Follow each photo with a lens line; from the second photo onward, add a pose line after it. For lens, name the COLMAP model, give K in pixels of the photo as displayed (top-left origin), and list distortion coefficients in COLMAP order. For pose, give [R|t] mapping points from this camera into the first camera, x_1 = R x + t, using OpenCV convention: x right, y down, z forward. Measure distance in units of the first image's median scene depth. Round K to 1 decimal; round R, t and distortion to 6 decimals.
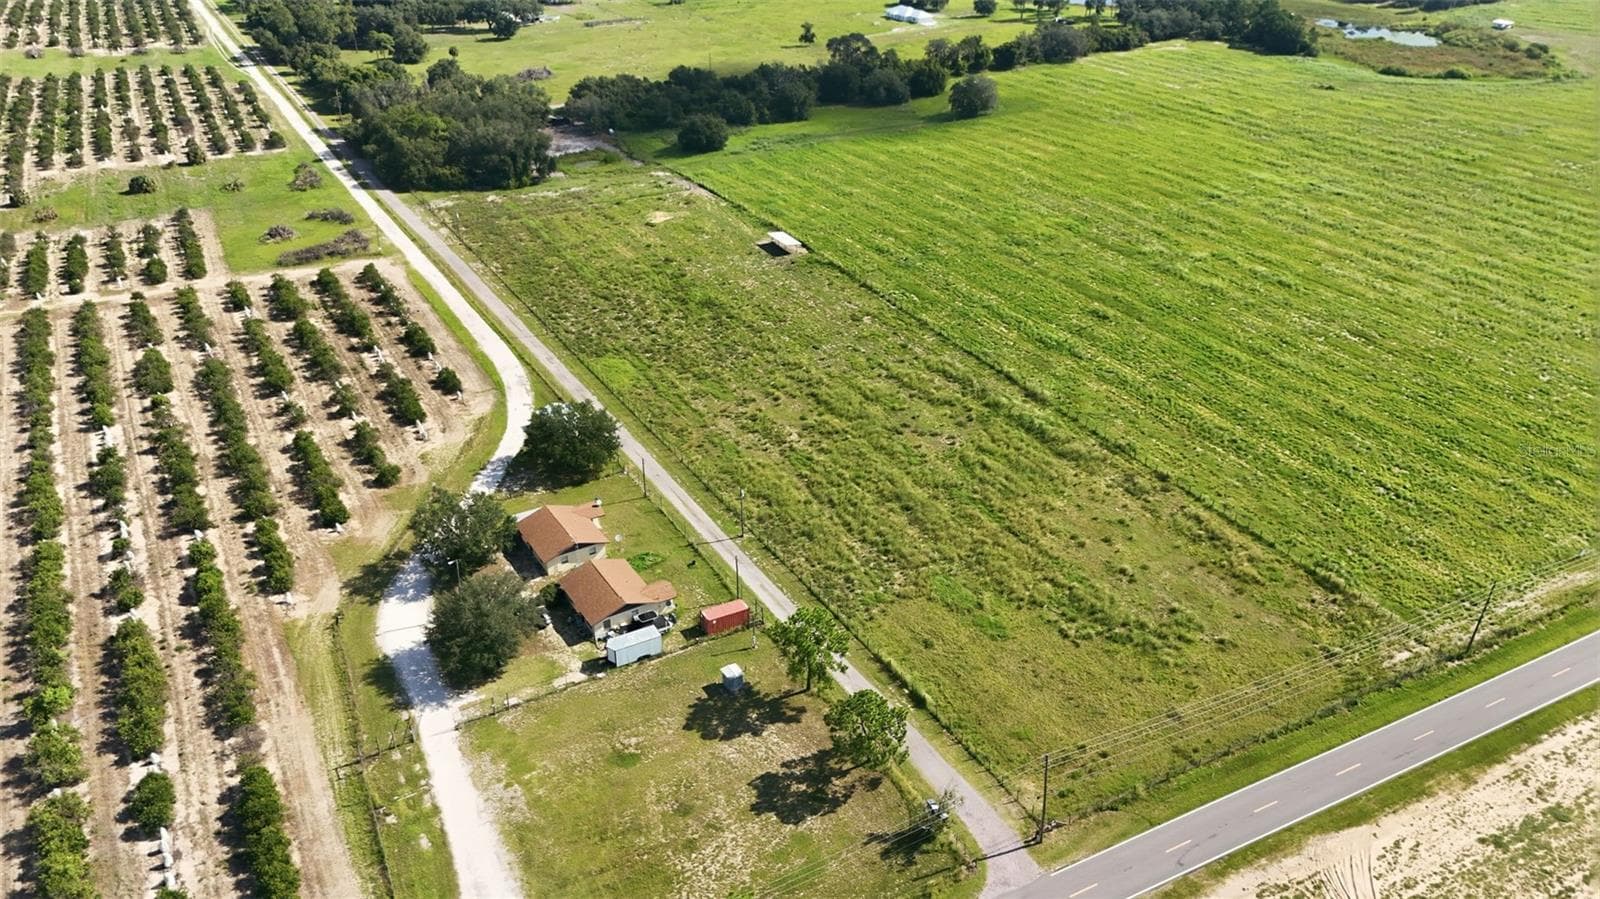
lens RADIAL K [[1179.8, 0, 798.9], [0, 1179.8, 455.8], [0, 0, 1]] dist [0.060826, -0.053956]
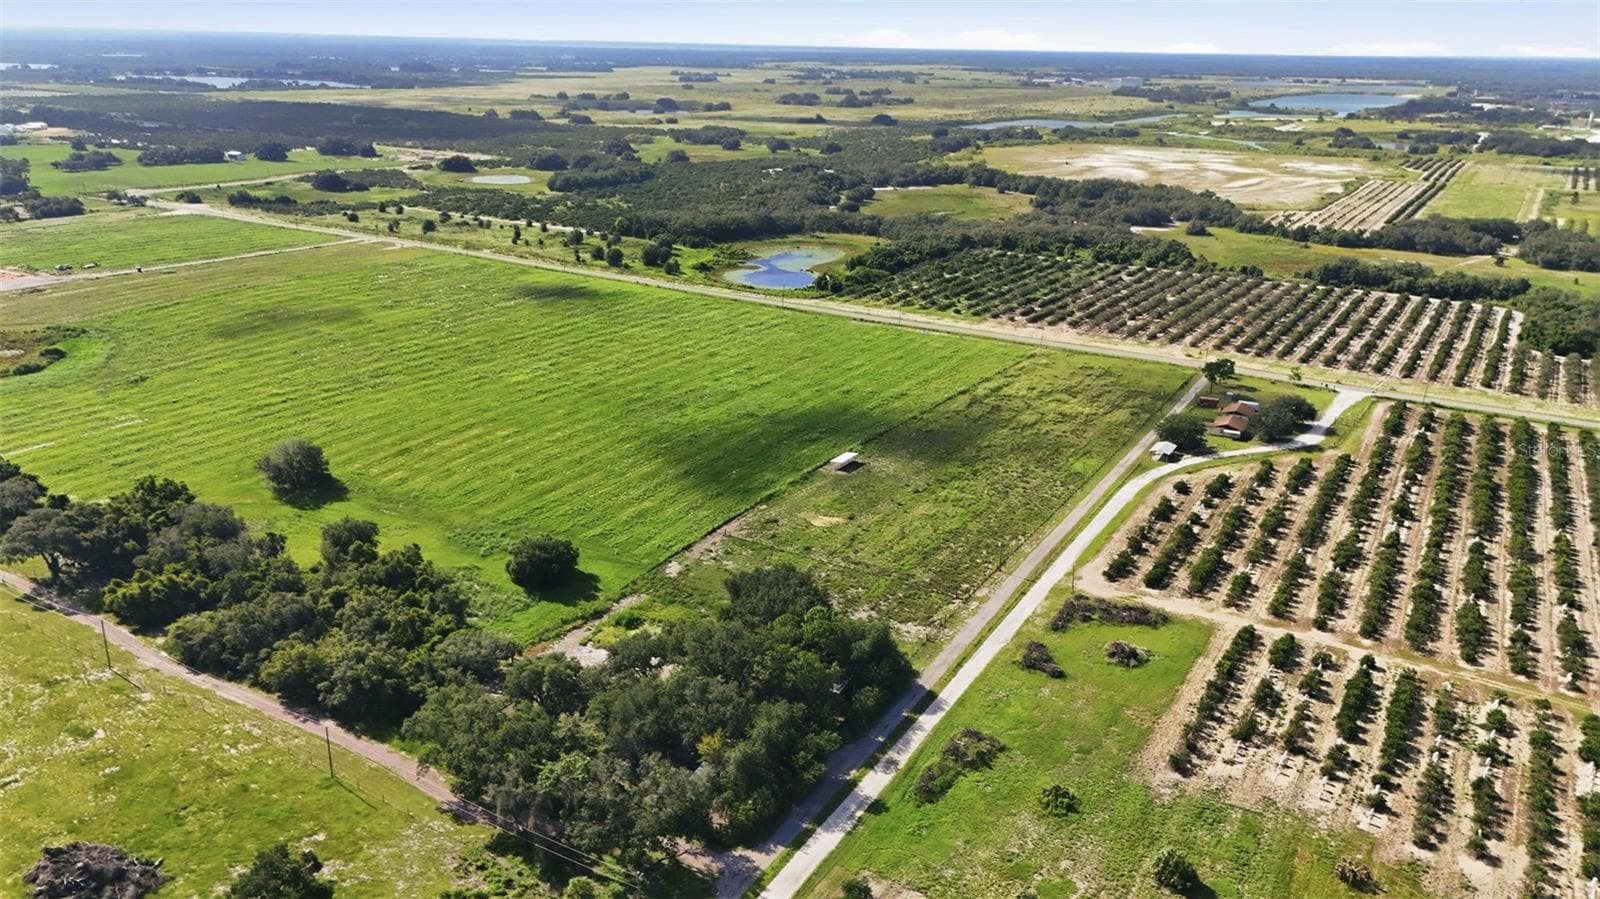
lens RADIAL K [[1179.8, 0, 798.9], [0, 1179.8, 455.8], [0, 0, 1]] dist [0.060826, -0.053956]
pose [[-0.504639, -0.293258, 0.811997, -1.234440], [0.405738, 0.749639, 0.522894, -1.059035], [-0.762047, 0.593331, -0.259311, 1.681407]]
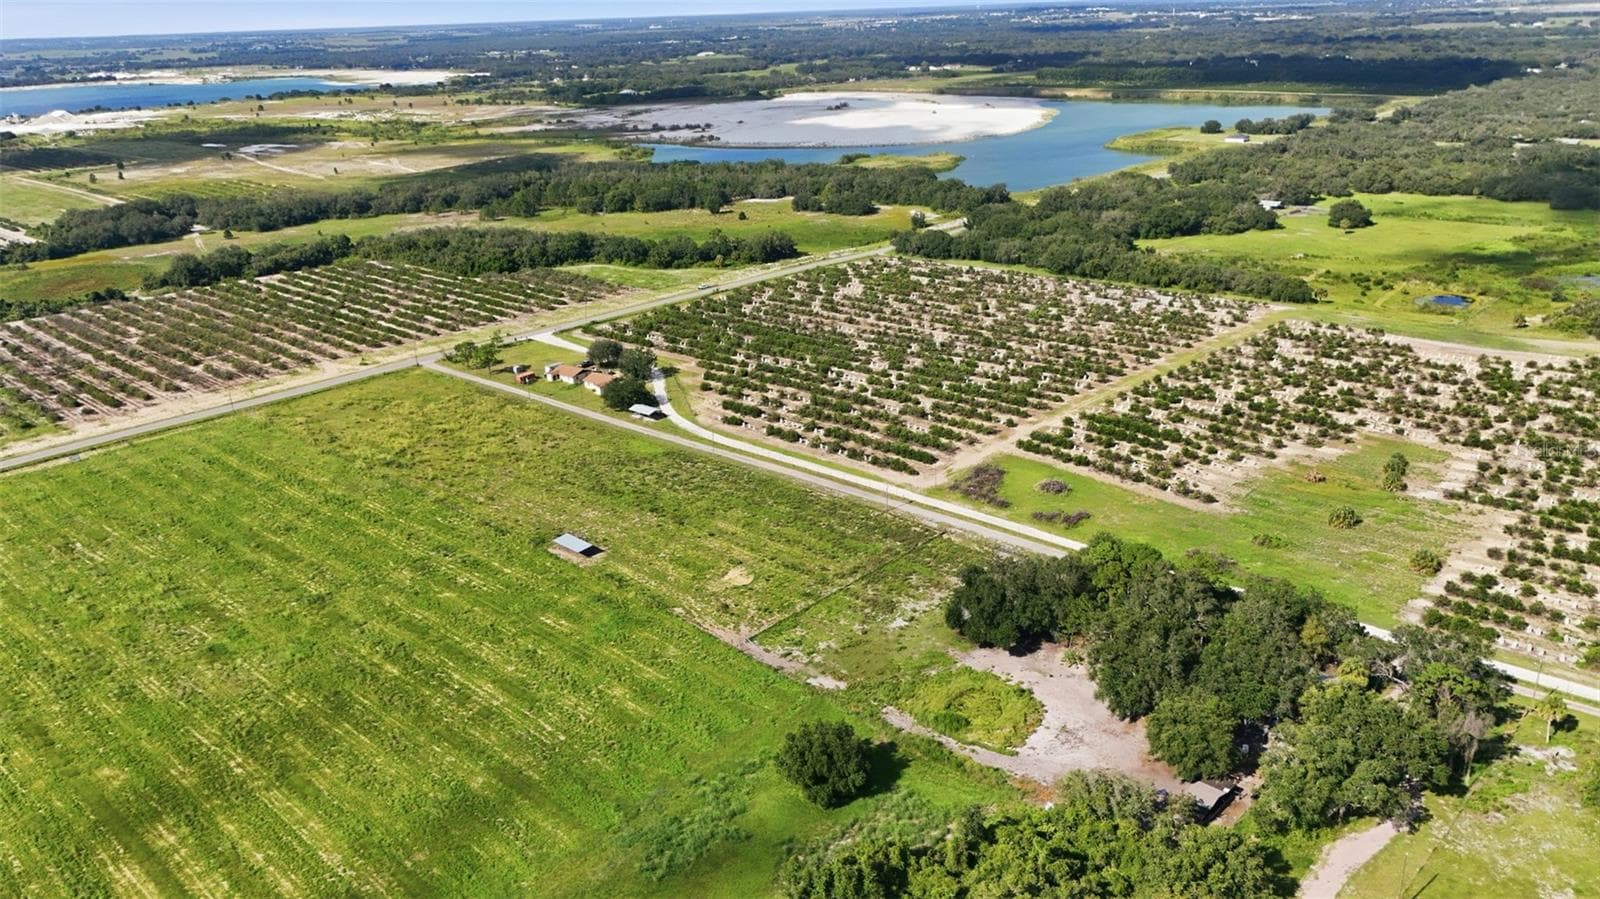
lens RADIAL K [[1179.8, 0, 798.9], [0, 1179.8, 455.8], [0, 0, 1]] dist [0.060826, -0.053956]
pose [[-0.944909, 0.147927, -0.292000, 0.108040], [-0.127021, 0.656452, 0.743597, -1.230679], [0.301682, 0.739722, -0.601498, 1.981050]]
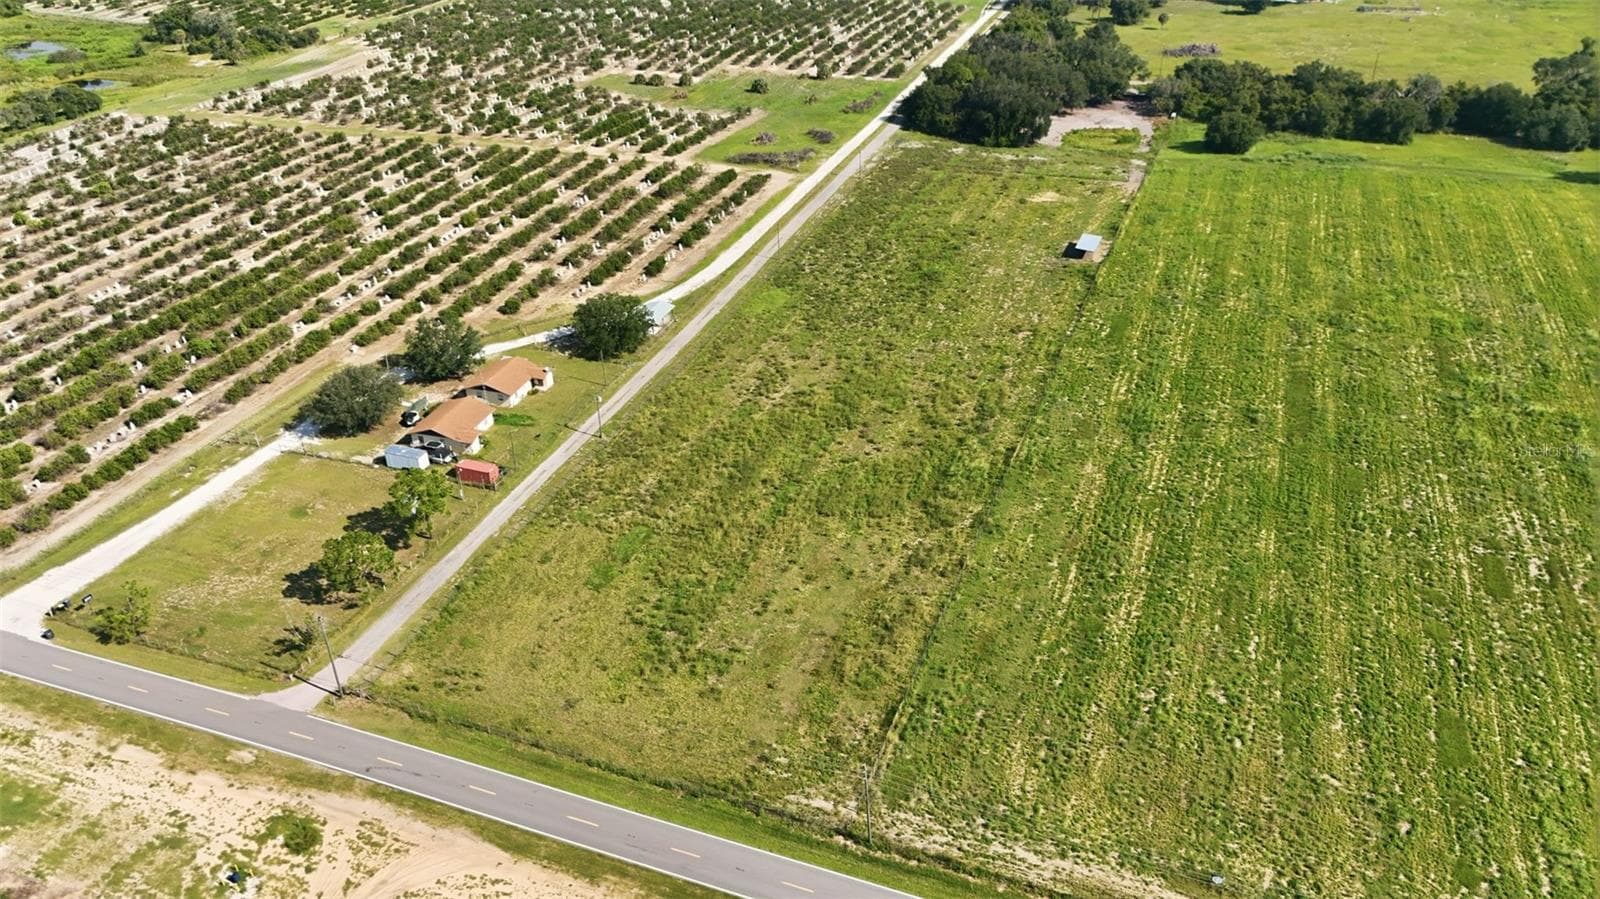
lens RADIAL K [[1179.8, 0, 798.9], [0, 1179.8, 455.8], [0, 0, 1]] dist [0.060826, -0.053956]
pose [[0.661128, 0.367884, -0.653889, 0.631106], [-0.349072, 0.922285, 0.165951, -0.129807], [0.664123, 0.118540, 0.738166, 0.221364]]
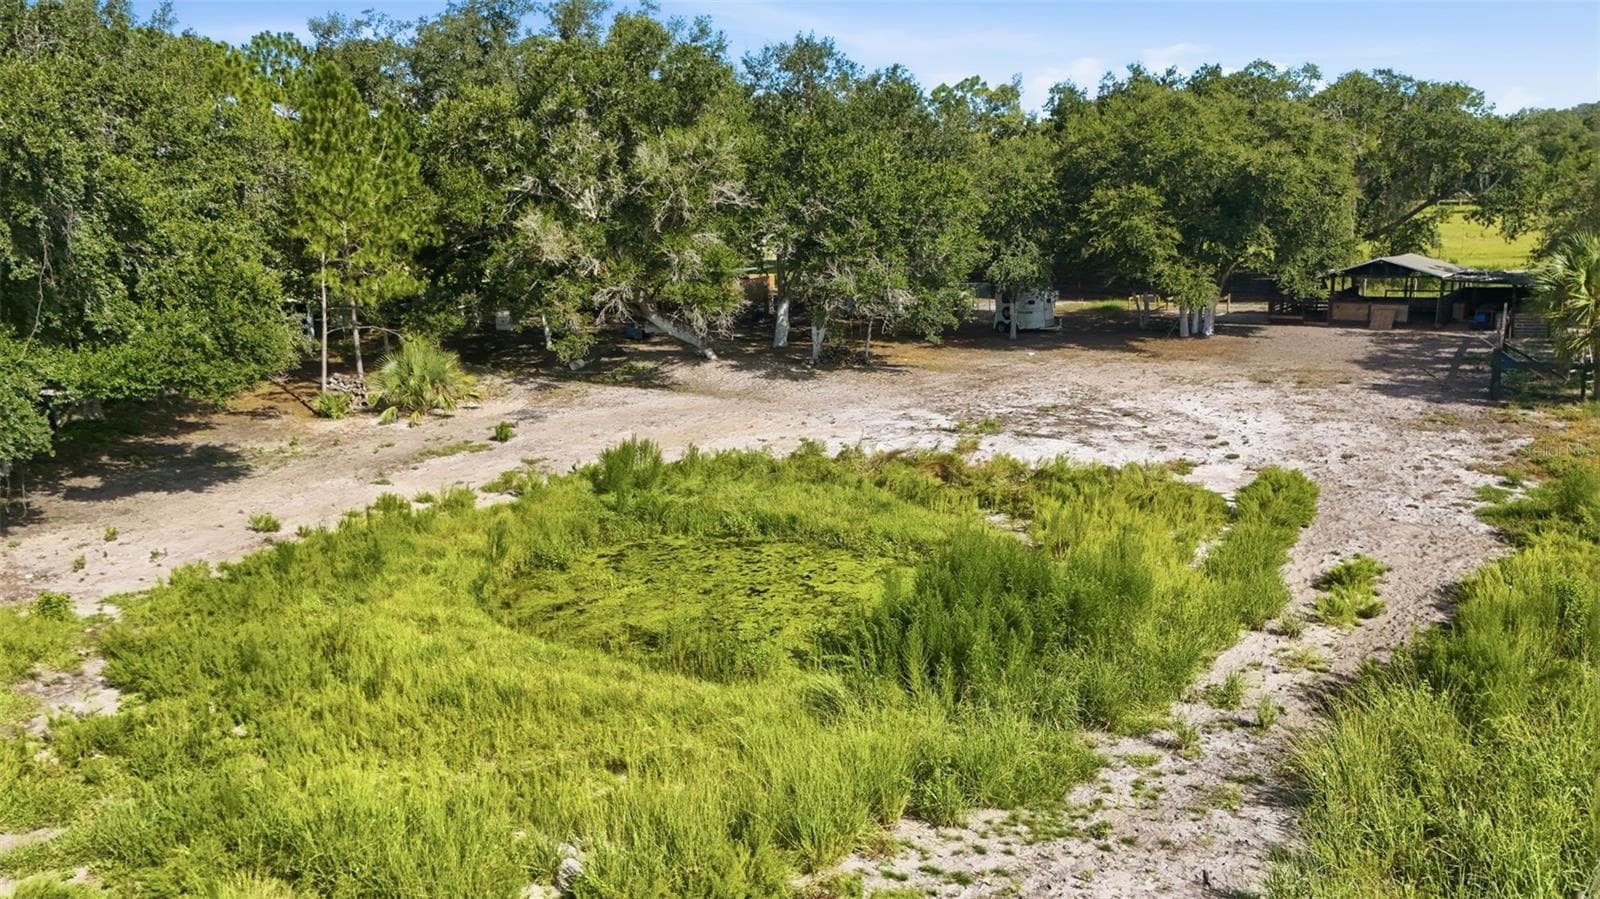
lens RADIAL K [[1179.8, 0, 798.9], [0, 1179.8, 455.8], [0, 0, 1]] dist [0.060826, -0.053956]
pose [[0.359703, 0.190596, -0.913393, -0.168772], [-0.422995, 0.905854, 0.022443, -0.410257], [0.831678, 0.378288, 0.406460, 1.543617]]
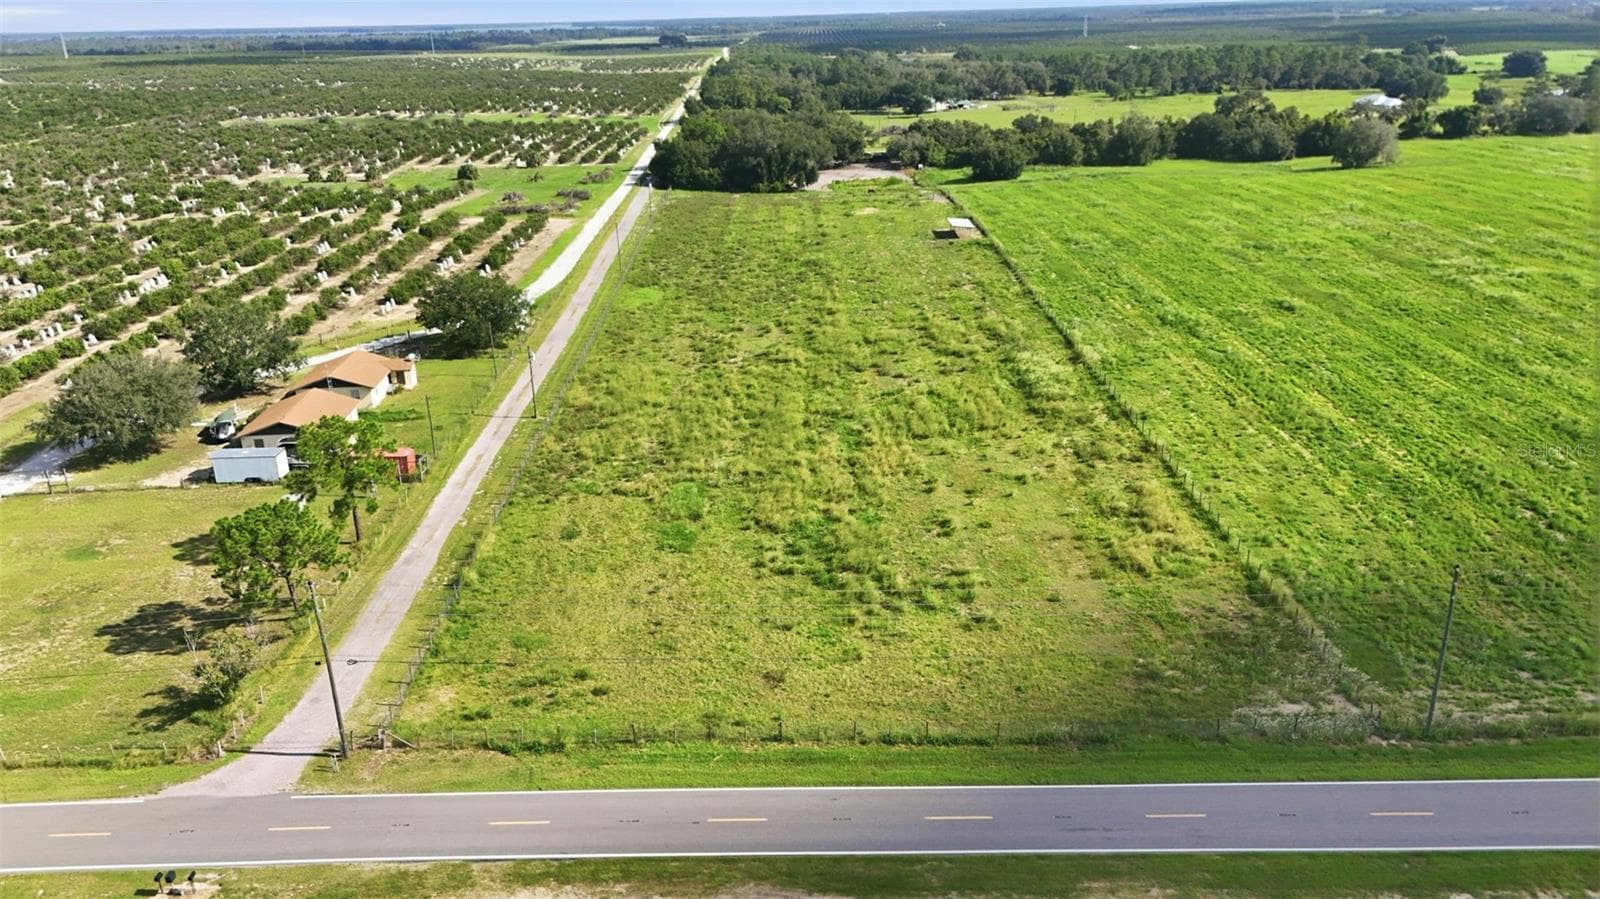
lens RADIAL K [[1179.8, 0, 798.9], [0, 1179.8, 455.8], [0, 0, 1]] dist [0.060826, -0.053956]
pose [[0.885060, 0.142645, -0.443080, 0.349263], [-0.205843, 0.973695, -0.097703, 0.102277], [0.417488, 0.177679, 0.891142, 0.288783]]
